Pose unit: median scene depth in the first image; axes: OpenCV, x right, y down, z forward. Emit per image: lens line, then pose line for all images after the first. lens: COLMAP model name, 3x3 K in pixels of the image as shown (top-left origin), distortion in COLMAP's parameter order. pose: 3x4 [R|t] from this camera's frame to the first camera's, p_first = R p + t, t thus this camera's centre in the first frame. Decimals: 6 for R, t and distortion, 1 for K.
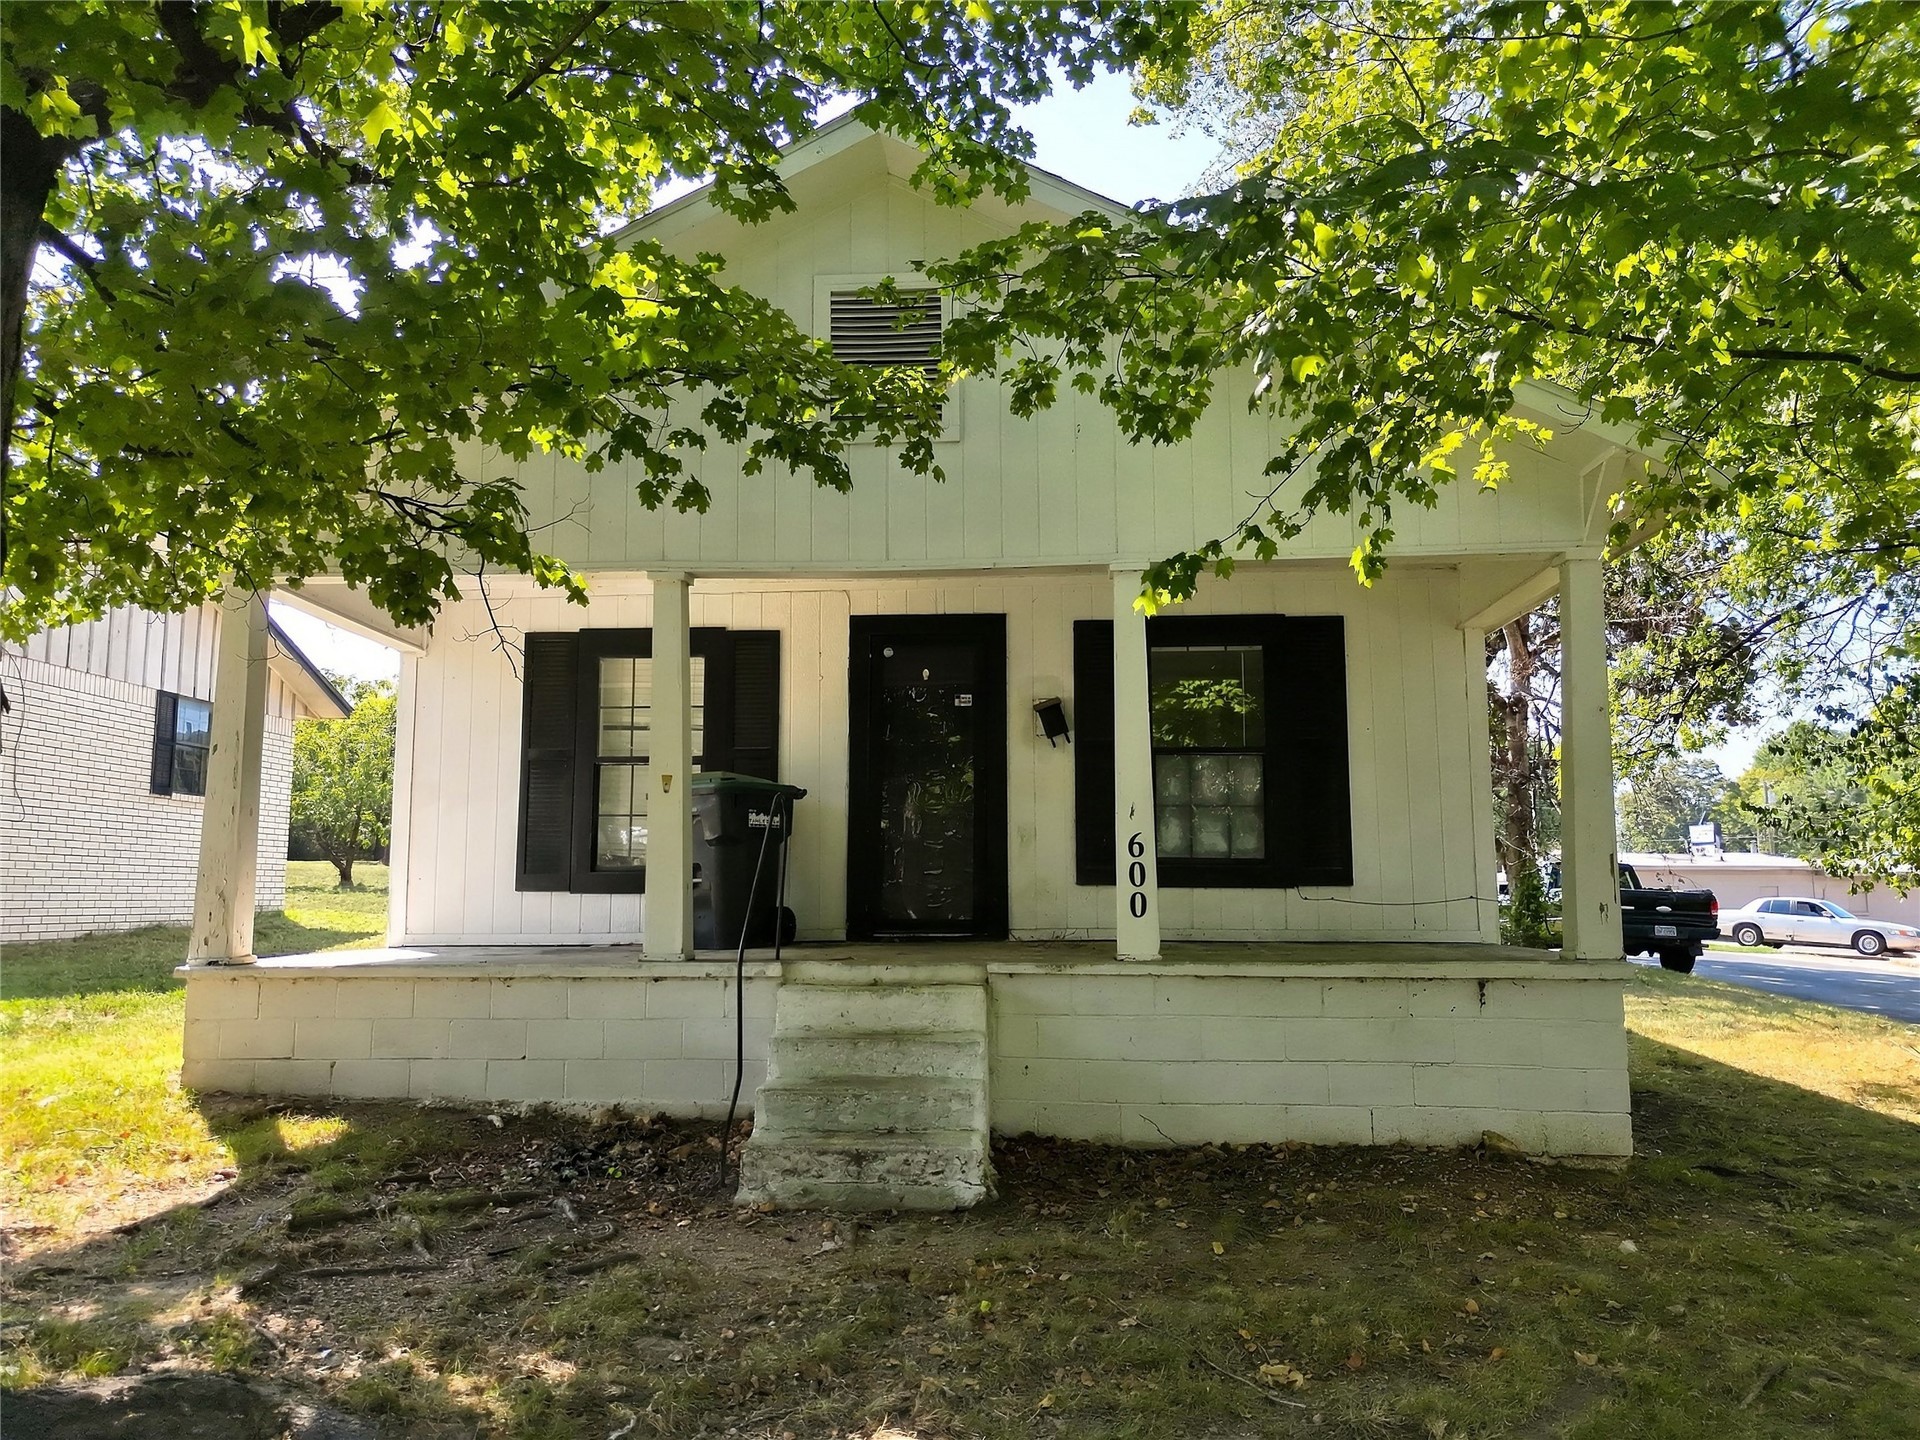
lens RADIAL K [[1356.0, 0, 960.0], [0, 1356.0, 720.0], [0, 0, 1]] dist [0.075523, -0.078852]
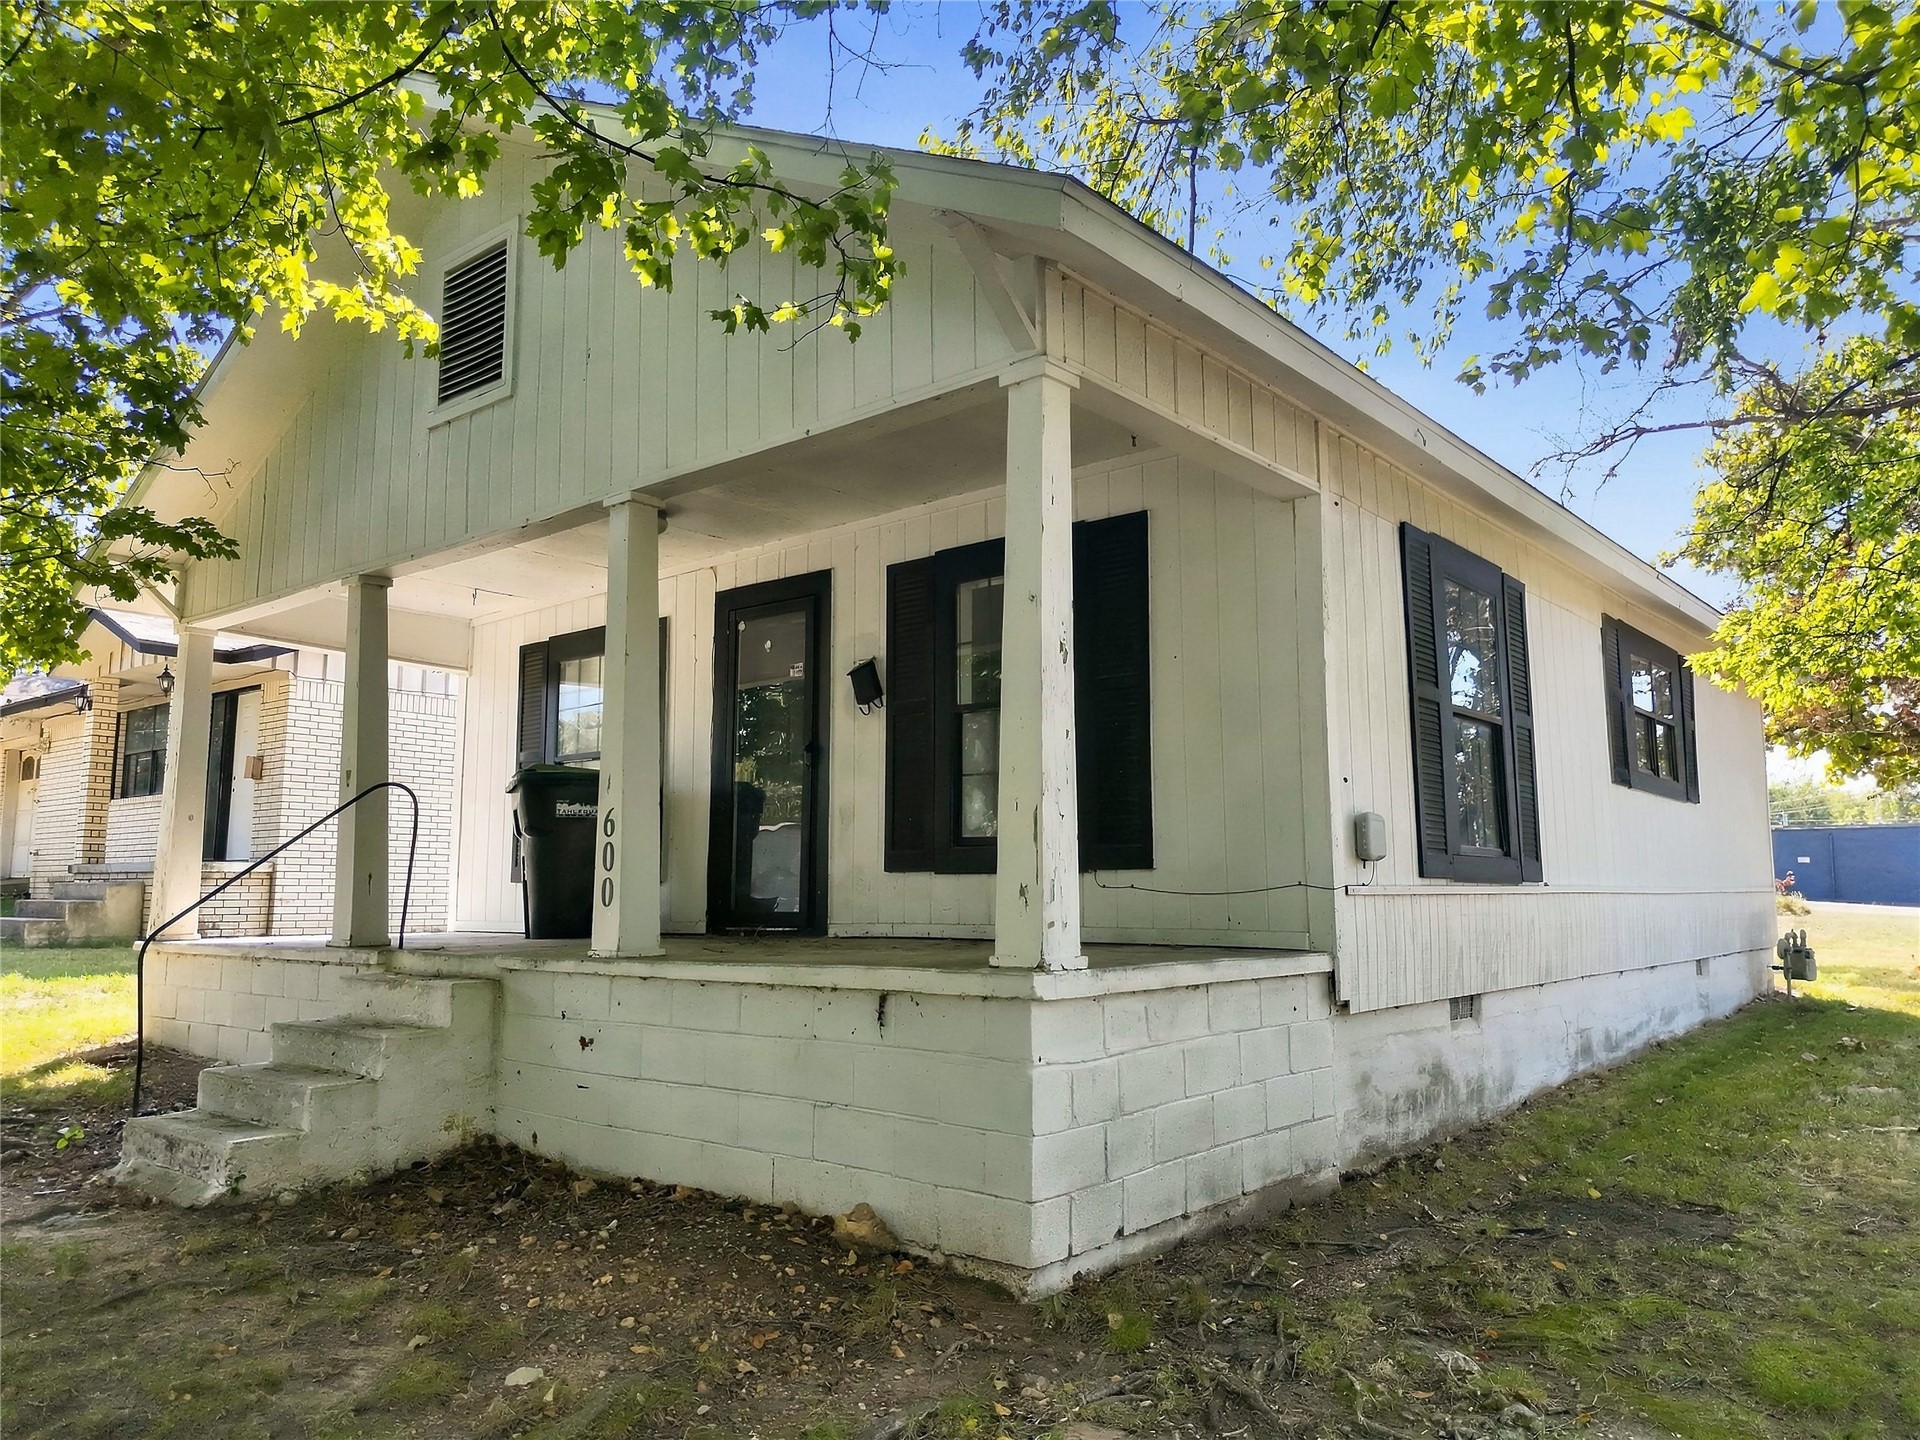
lens RADIAL K [[1356.0, 0, 960.0], [0, 1356.0, 720.0], [0, 0, 1]] dist [0.075523, -0.078852]
pose [[0.809708, -0.073044, -0.582269, 0.672150], [0.070544, 0.997143, -0.026990, 0.055426], [0.582577, -0.019221, 0.812548, 0.357244]]
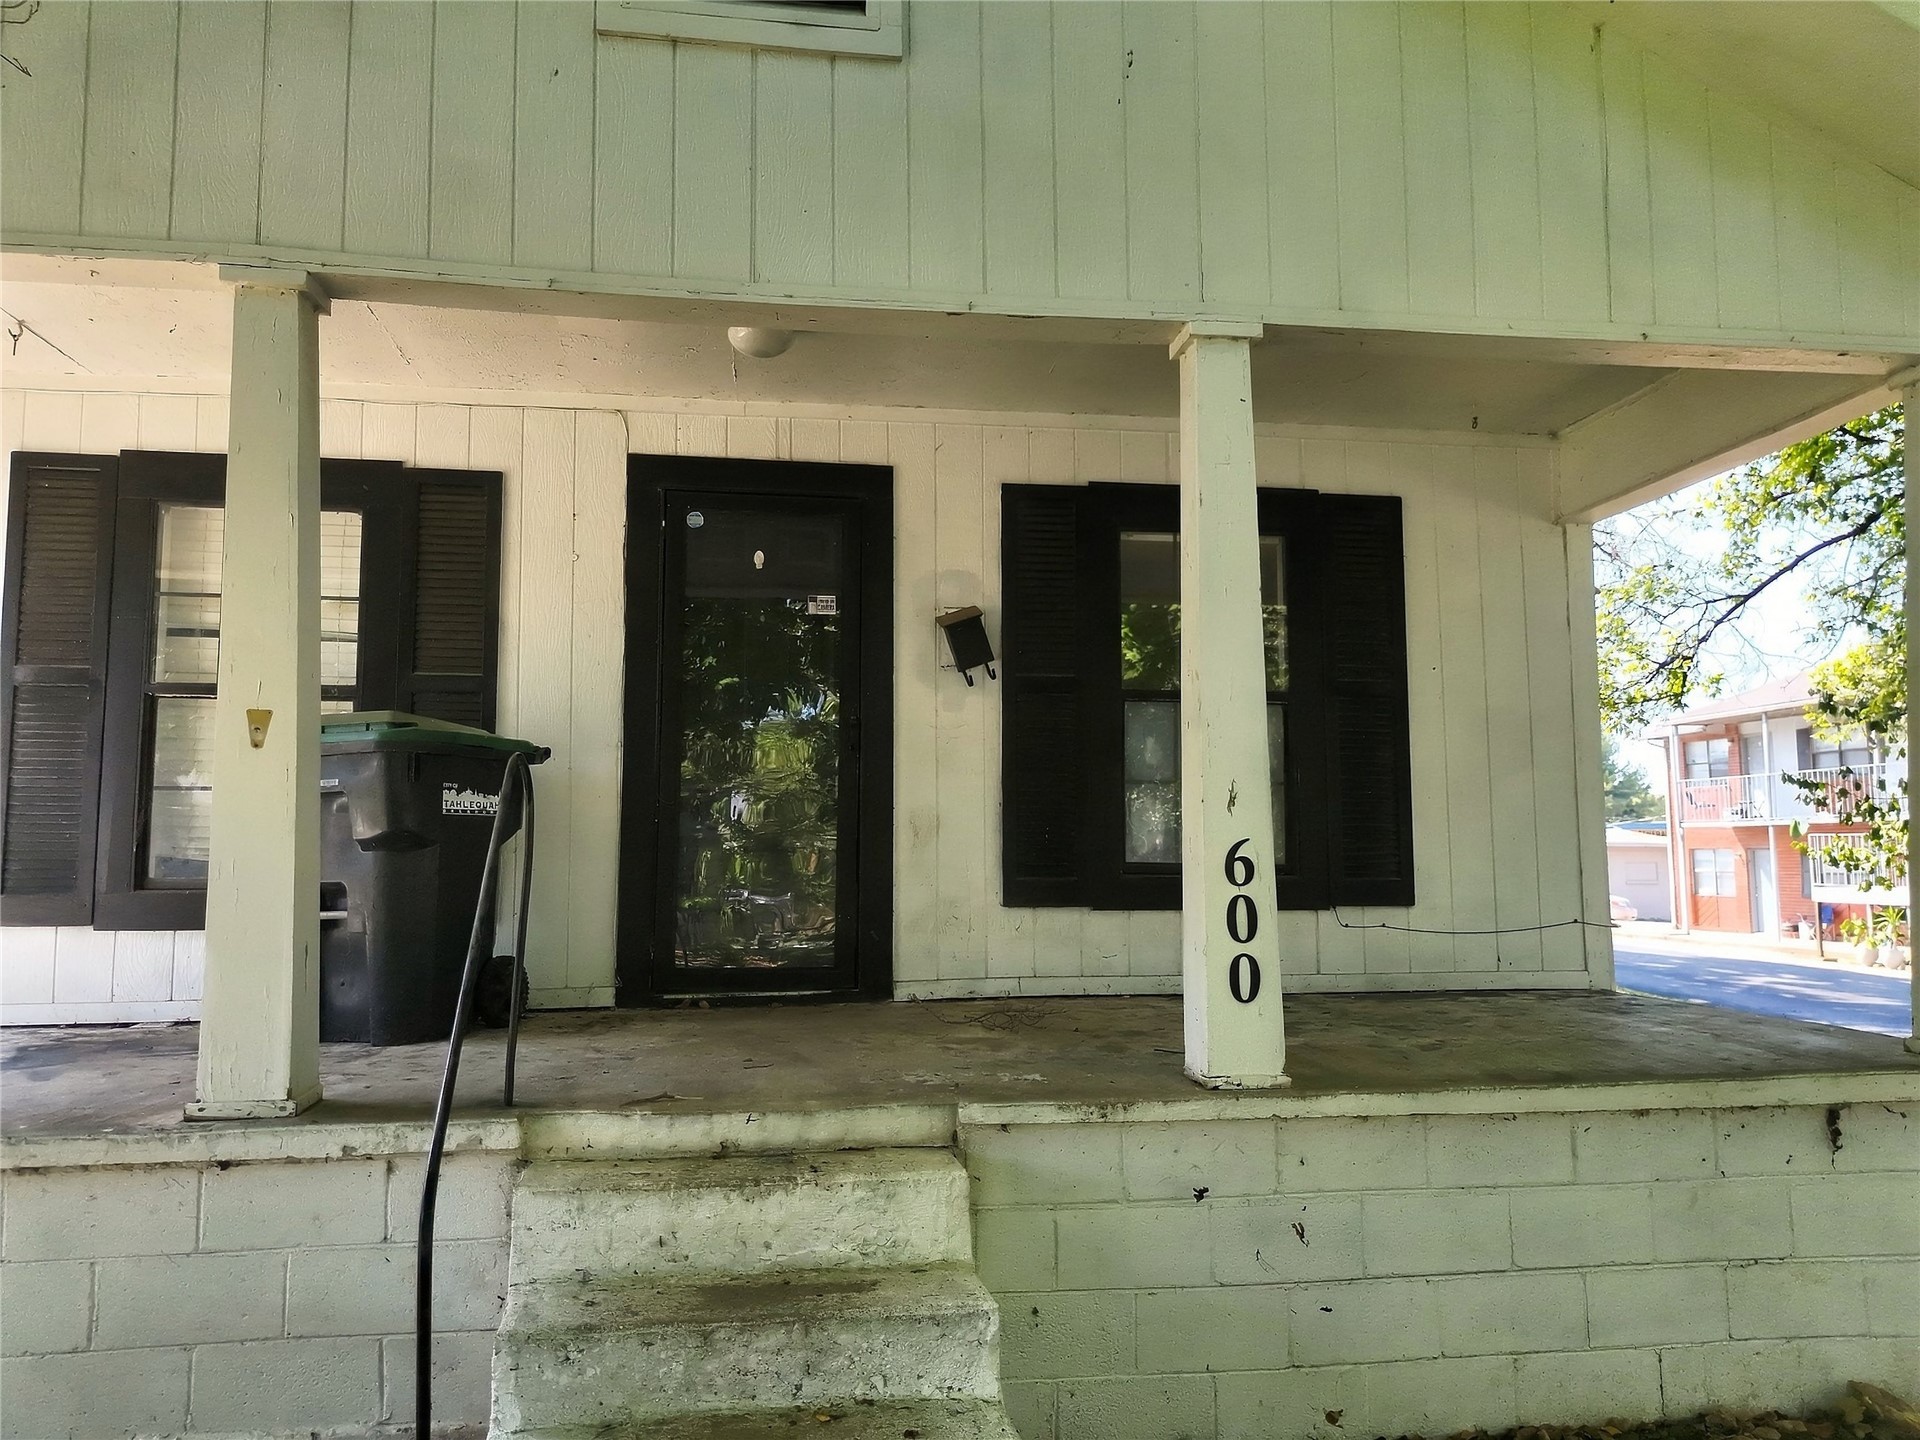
lens RADIAL K [[1356.0, 0, 960.0], [0, 1356.0, 720.0], [0, 0, 1]] dist [0.075523, -0.078852]
pose [[0.976345, 0.019877, 0.215304, -0.073026], [-0.025582, 0.999391, 0.023742, 0.022990], [-0.214701, -0.028689, 0.976258, 0.428161]]
